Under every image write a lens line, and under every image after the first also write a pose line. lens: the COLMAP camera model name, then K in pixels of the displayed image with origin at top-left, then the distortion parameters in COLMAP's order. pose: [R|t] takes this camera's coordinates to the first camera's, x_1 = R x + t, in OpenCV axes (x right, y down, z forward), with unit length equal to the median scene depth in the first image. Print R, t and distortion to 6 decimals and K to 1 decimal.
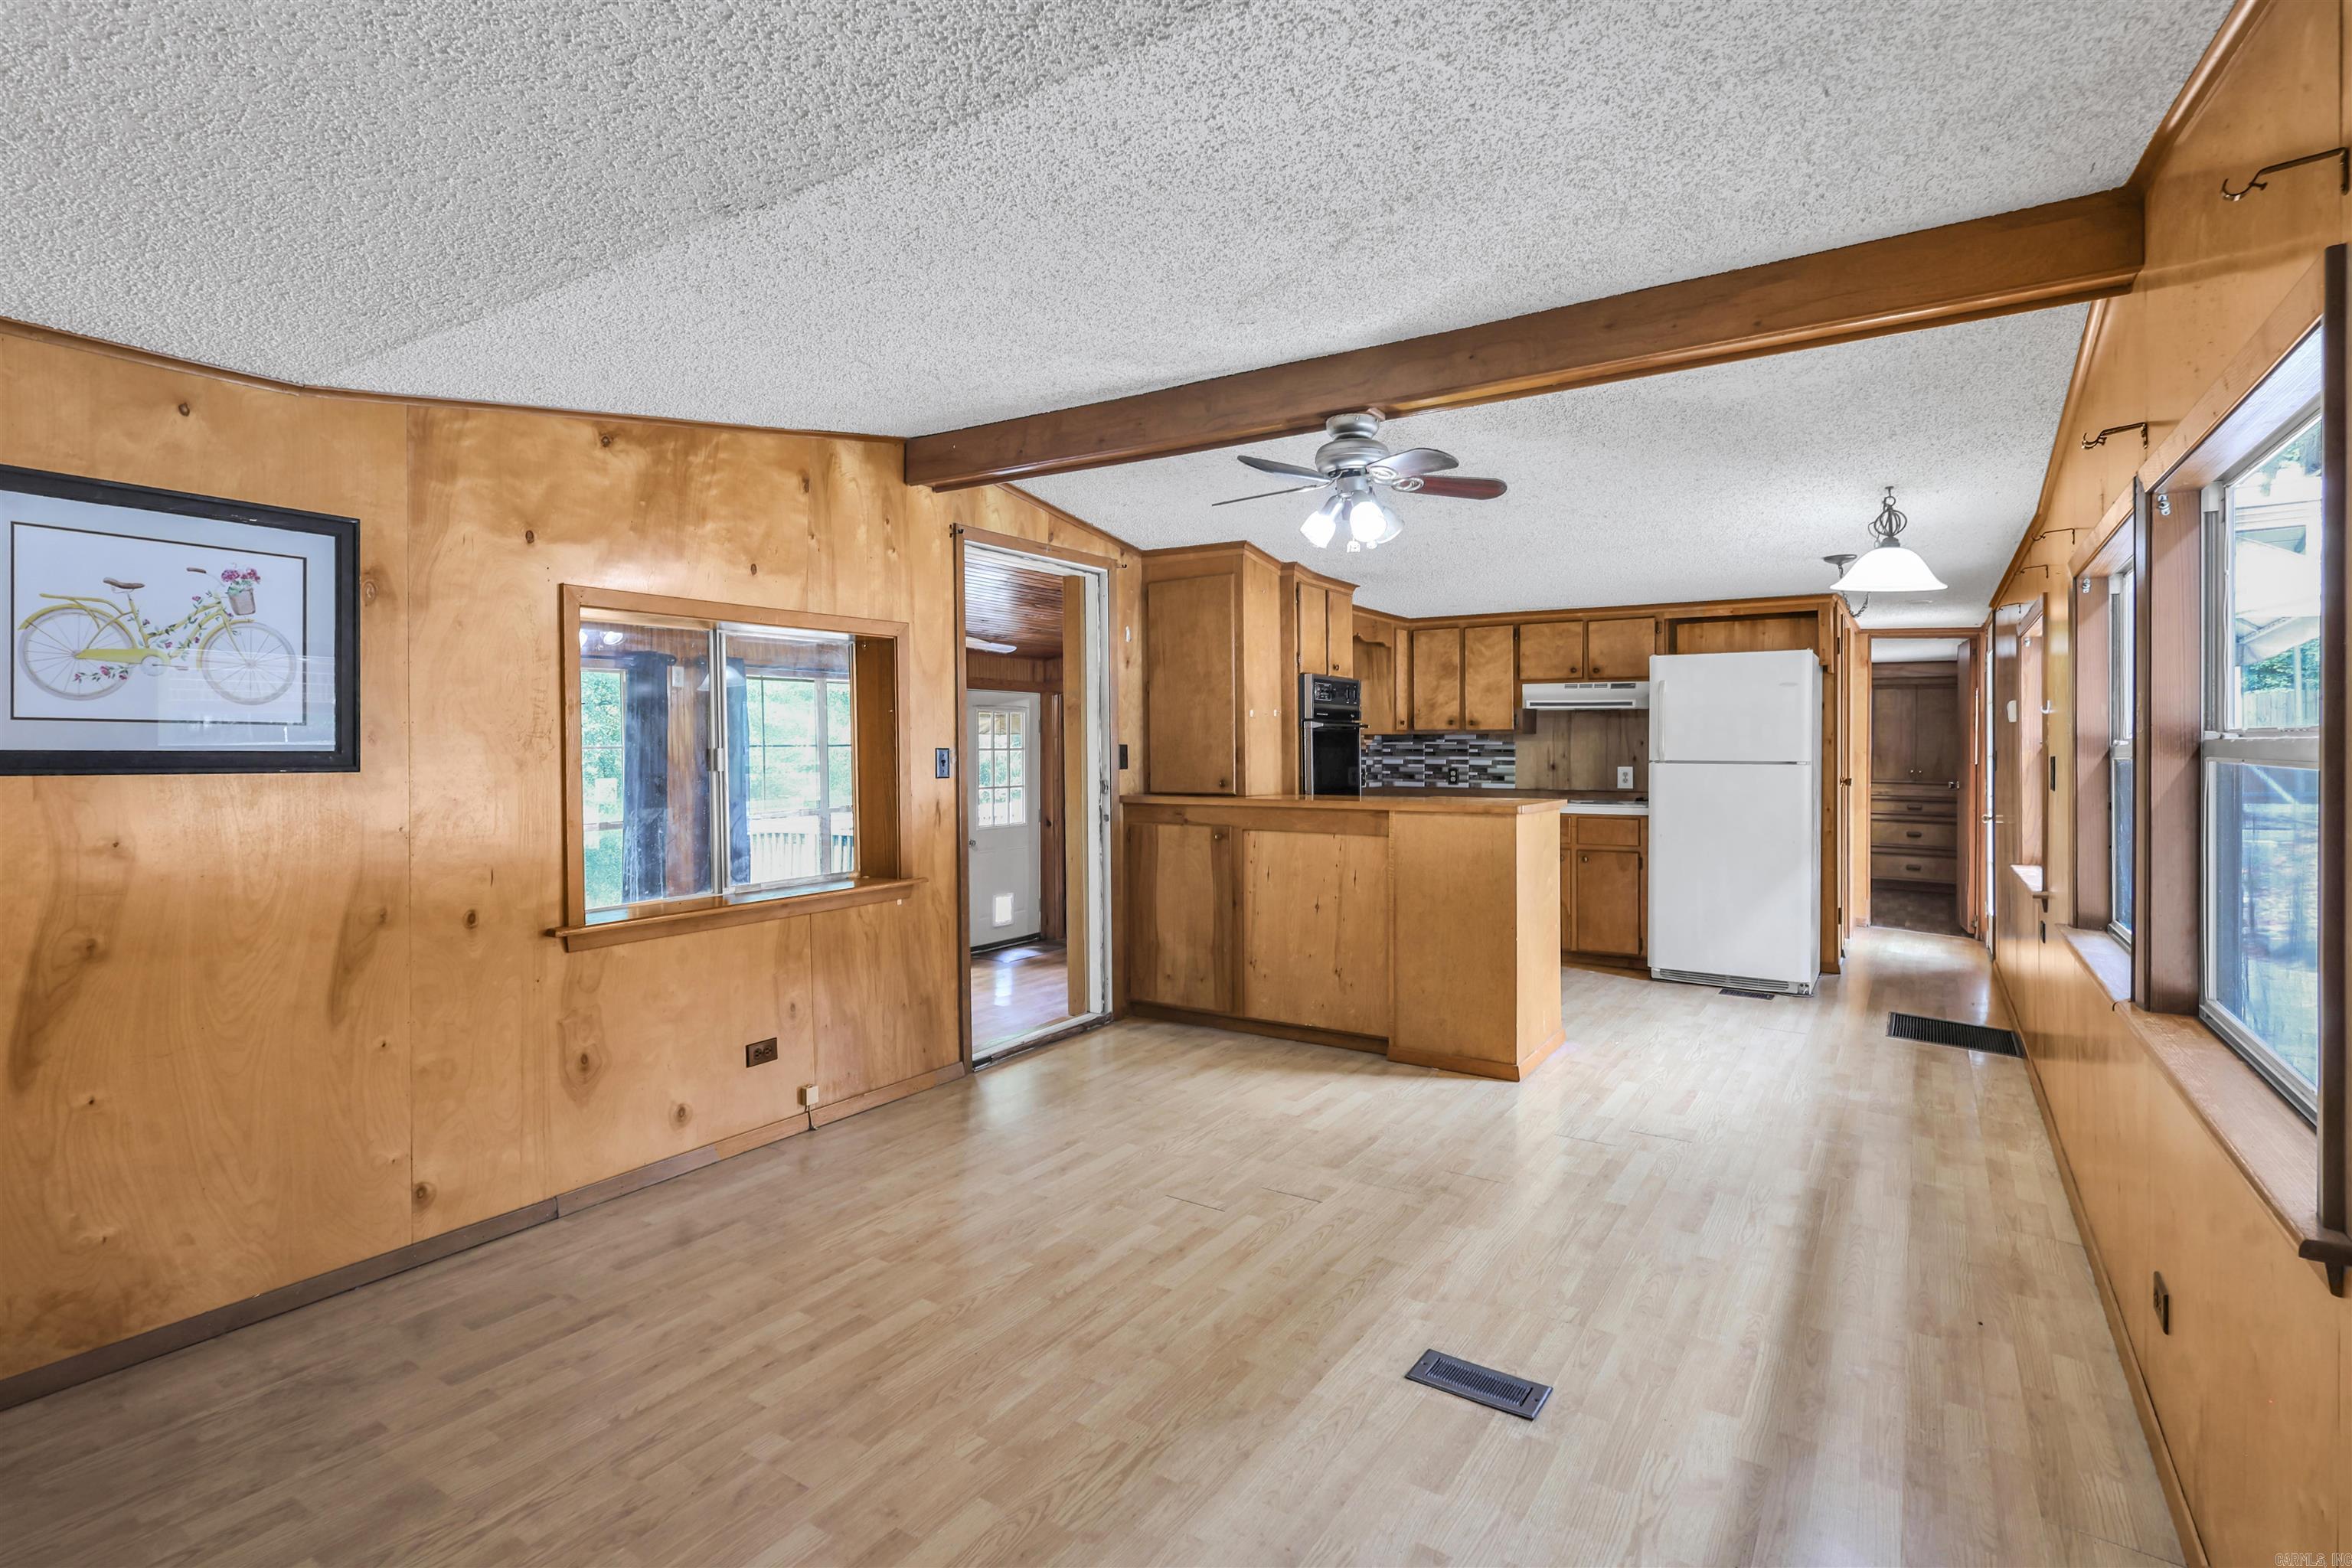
lens RADIAL K [[1139.1, 0, 1186.6], [0, 1139.1, 746.7], [0, 0, 1]] dist [-0.002564, 0.002549]
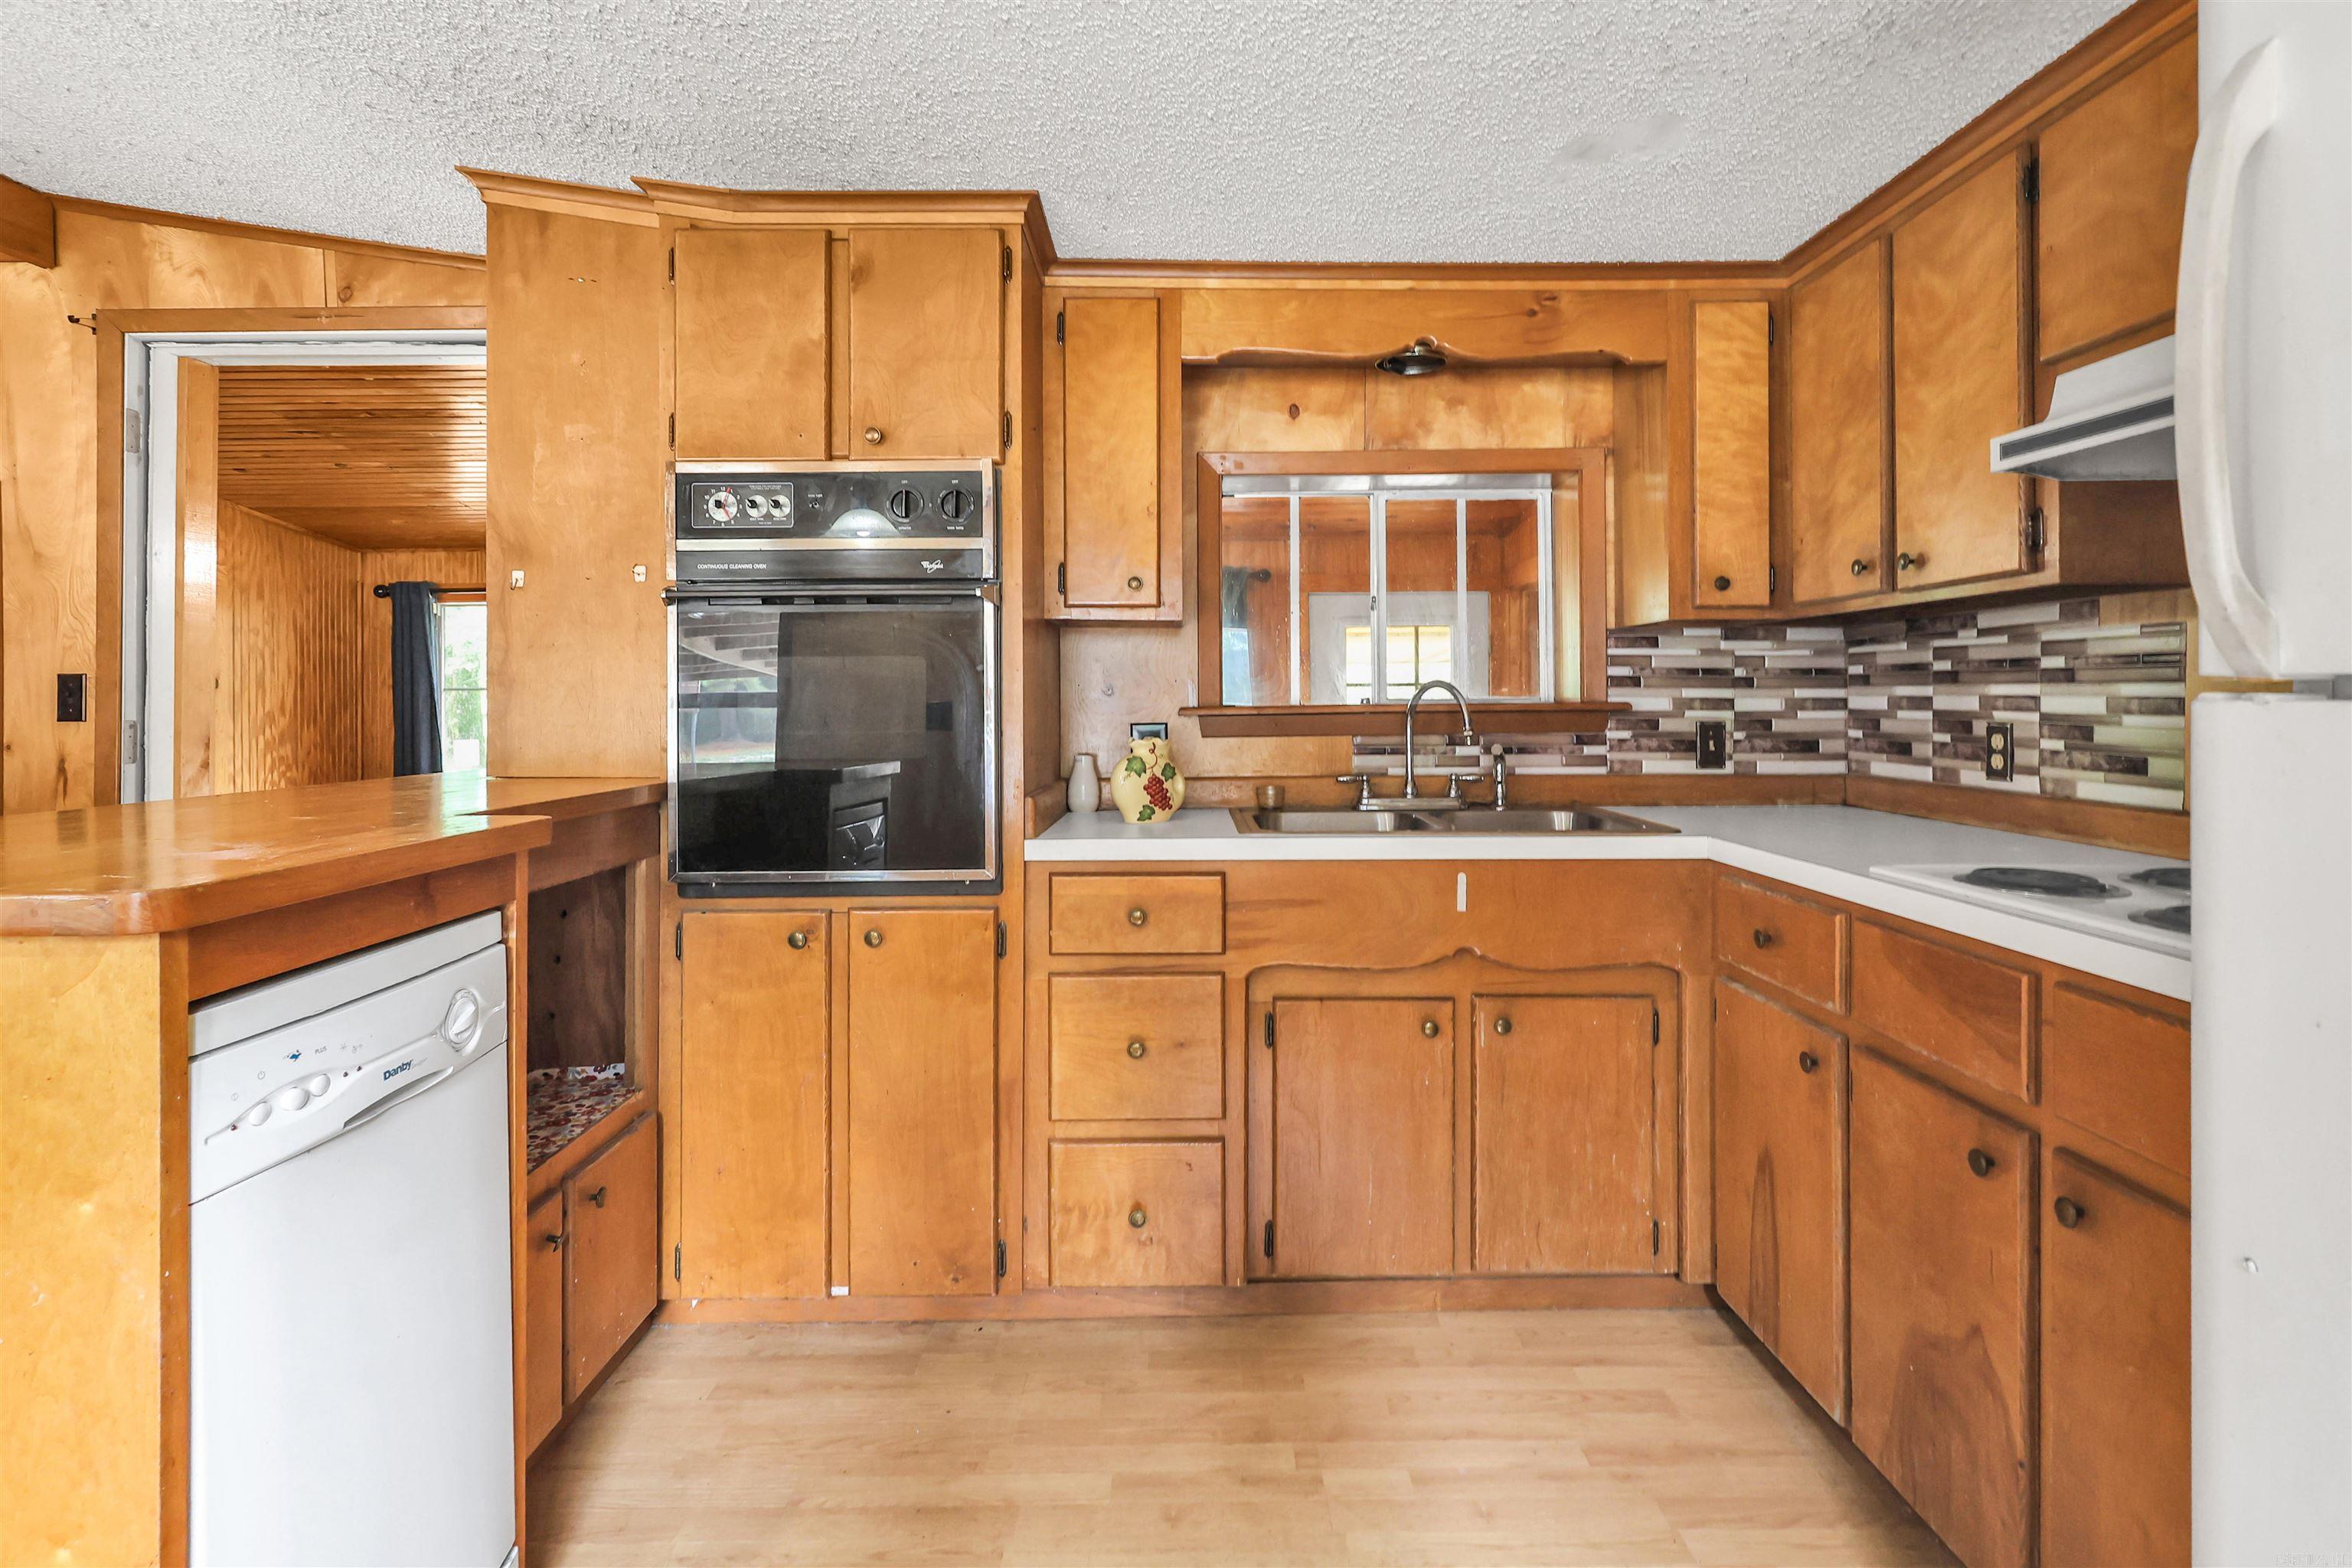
lens RADIAL K [[1141.5, 0, 1196.2], [0, 1141.5, 696.0], [0, 0, 1]] dist [-0.004570, 0.002781]
pose [[0.545364, -0.003246, -0.838193, 0.800944], [0.006770, 0.999977, 0.000532, 0.021777], [0.838172, -0.005964, 0.545374, 1.448172]]
